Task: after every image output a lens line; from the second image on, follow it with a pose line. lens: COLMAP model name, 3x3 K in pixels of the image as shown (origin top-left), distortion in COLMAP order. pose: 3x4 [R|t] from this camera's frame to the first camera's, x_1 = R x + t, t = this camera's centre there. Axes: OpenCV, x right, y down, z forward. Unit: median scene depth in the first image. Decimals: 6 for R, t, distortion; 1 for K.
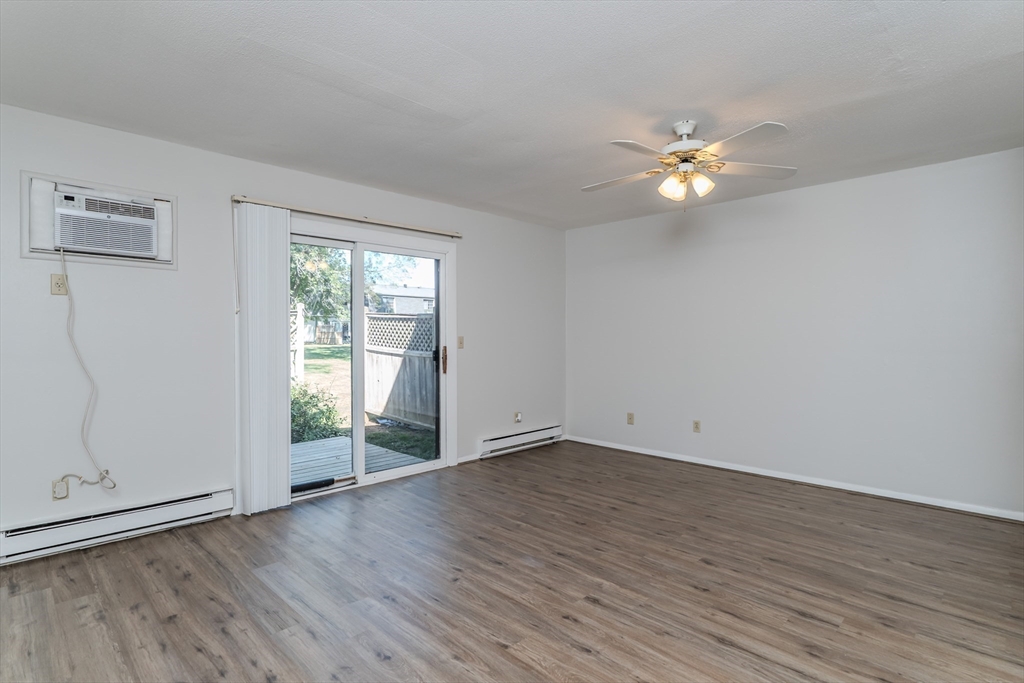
lens RADIAL K [[514.5, 0, 511.7], [0, 514.5, 339.1], [0, 0, 1]] dist [0.000803, 0.000288]
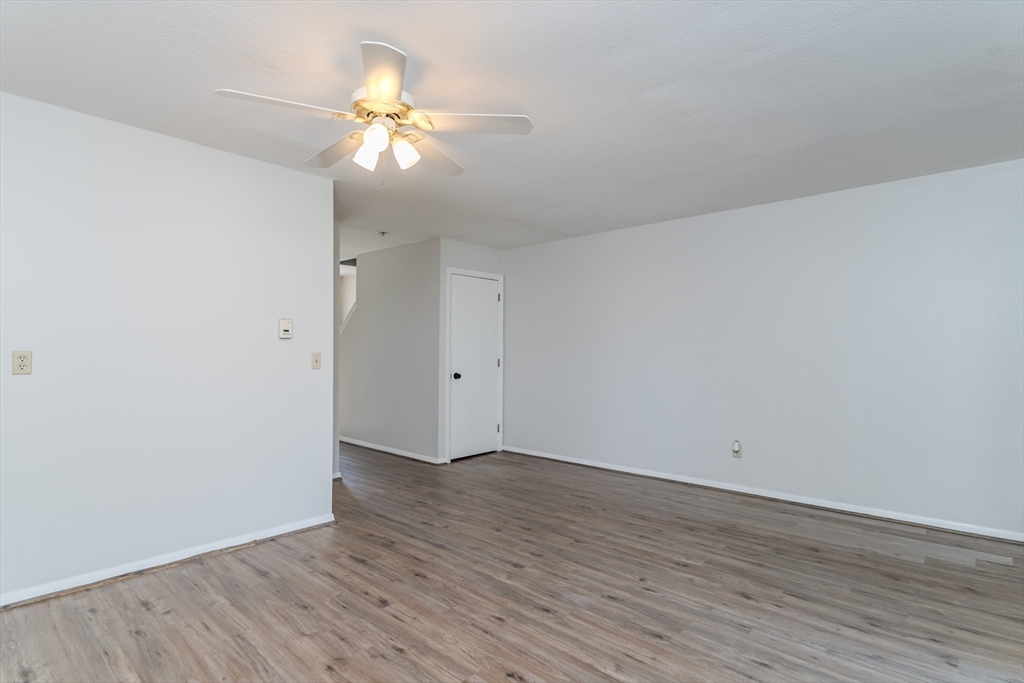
lens RADIAL K [[514.5, 0, 513.3], [0, 514.5, 344.4], [0, 0, 1]] dist [0.000803, 0.000288]
pose [[-0.998494, -0.002362, -0.054811, 0.226914], [-0.002134, 0.999989, -0.004219, -0.018472], [0.054820, -0.004096, -0.998488, 2.131511]]
